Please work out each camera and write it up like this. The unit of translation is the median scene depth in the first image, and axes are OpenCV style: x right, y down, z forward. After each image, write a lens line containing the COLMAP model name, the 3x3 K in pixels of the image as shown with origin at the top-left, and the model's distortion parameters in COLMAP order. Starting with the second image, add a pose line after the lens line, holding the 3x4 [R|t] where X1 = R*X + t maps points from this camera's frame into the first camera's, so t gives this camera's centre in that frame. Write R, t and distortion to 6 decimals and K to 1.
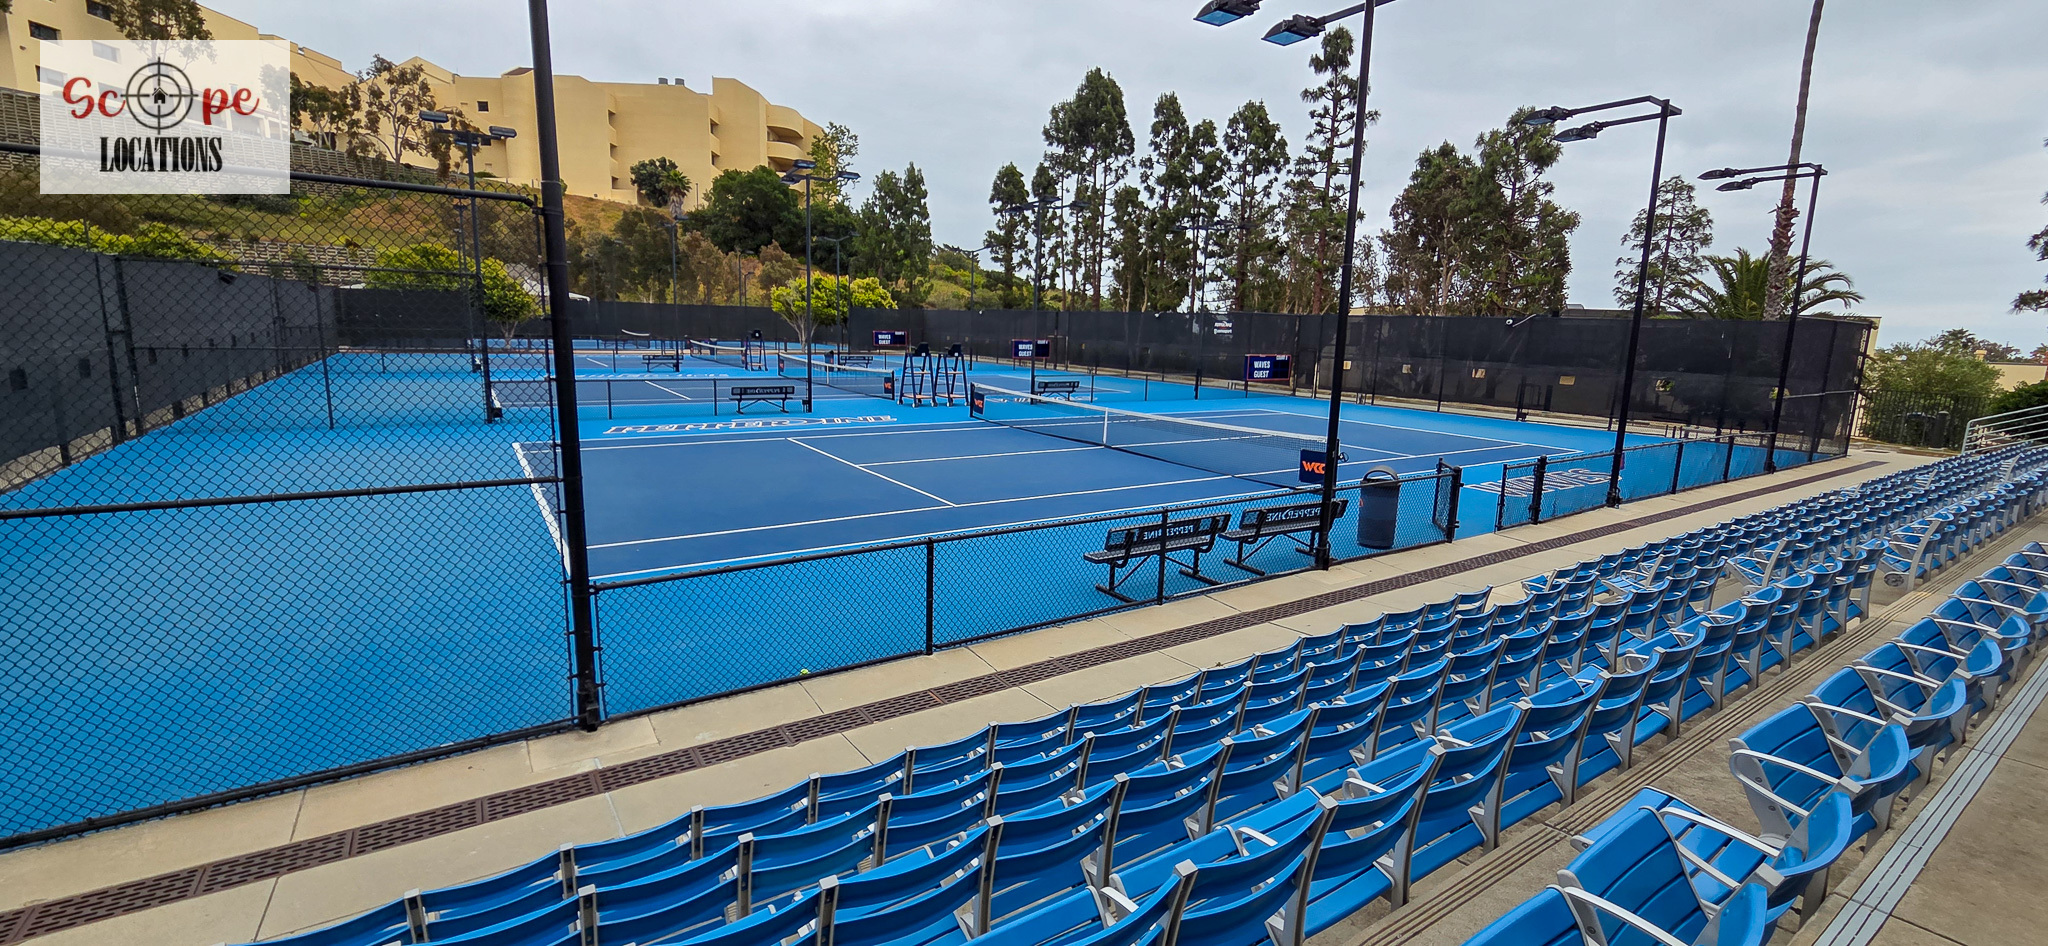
lens RADIAL K [[840.2, 0, 1025.3], [0, 840.2, 466.1], [0, 0, 1]] dist [0.001860, 0.000467]
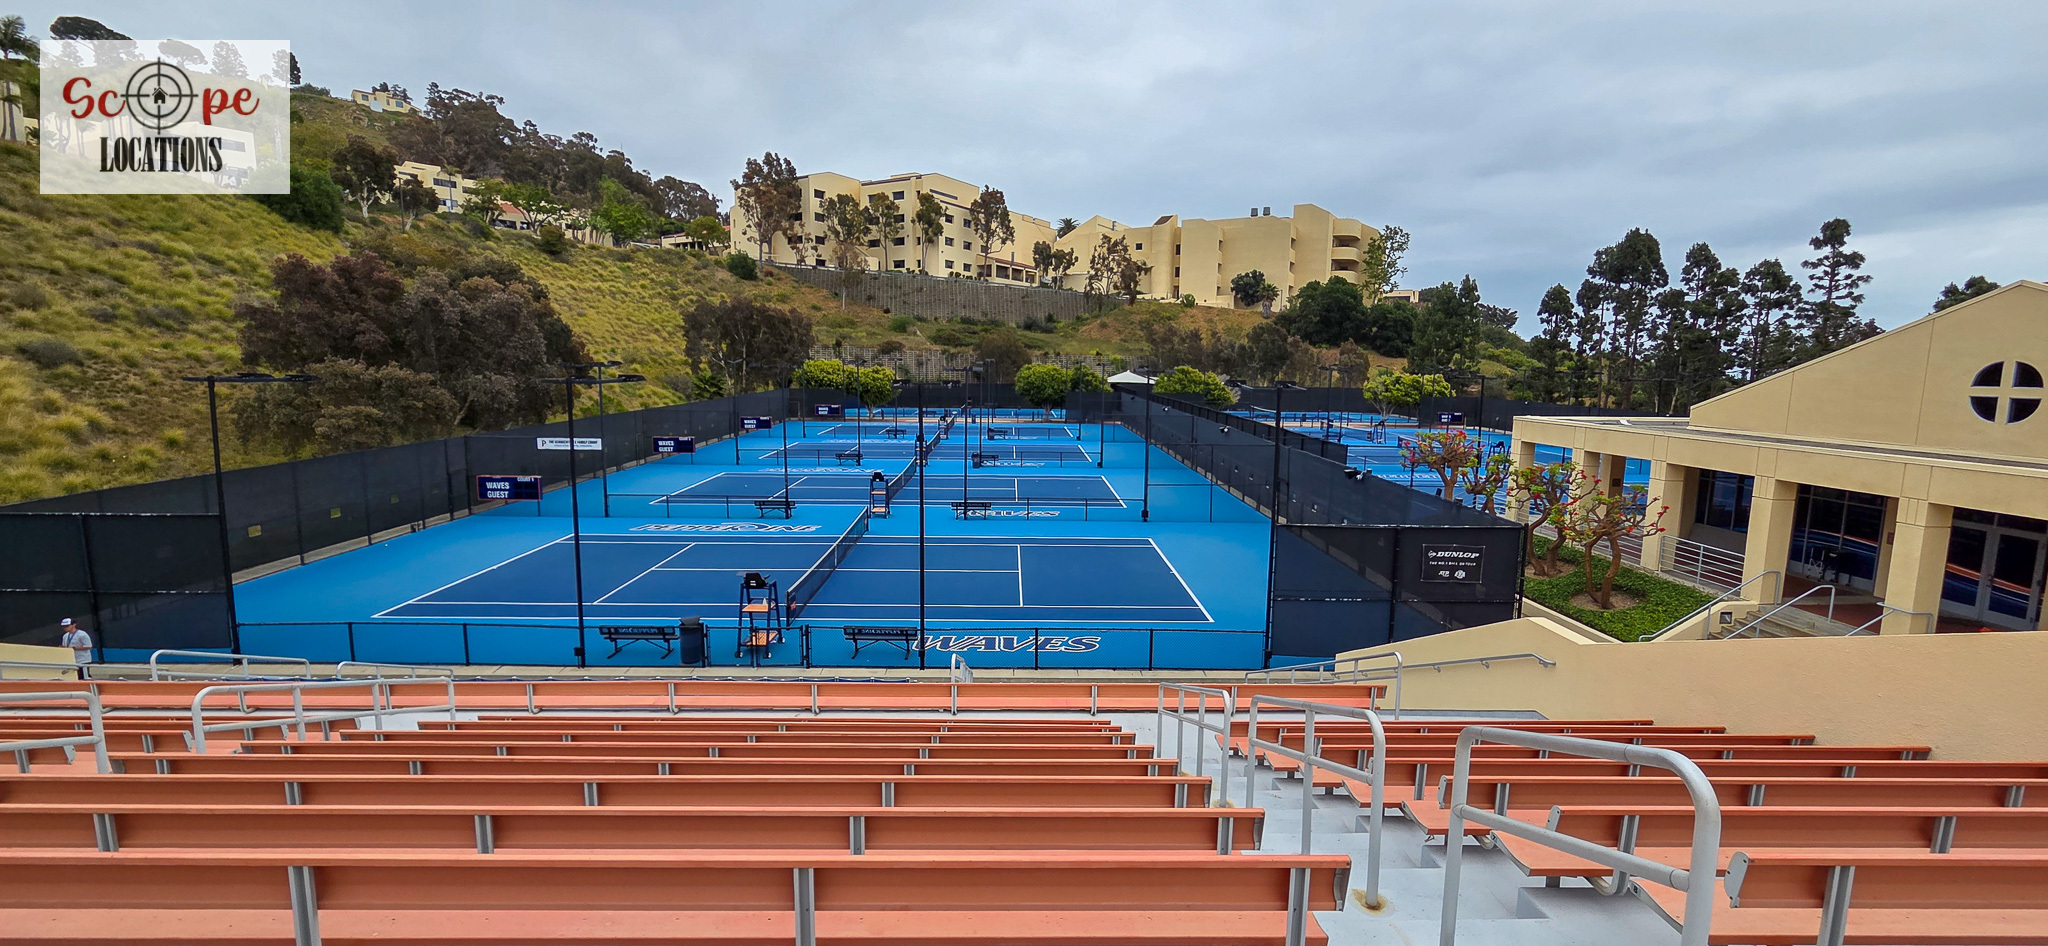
lens RADIAL K [[840.2, 0, 1027.8], [0, 840.2, 472.9], [0, 0, 1]] dist [0.001860, 0.000467]
pose [[0.843085, 0.053462, -0.535116, 0.003019], [-0.077350, 0.996755, -0.022284, 0.033945], [0.532188, 0.060179, 0.844485, -0.672041]]
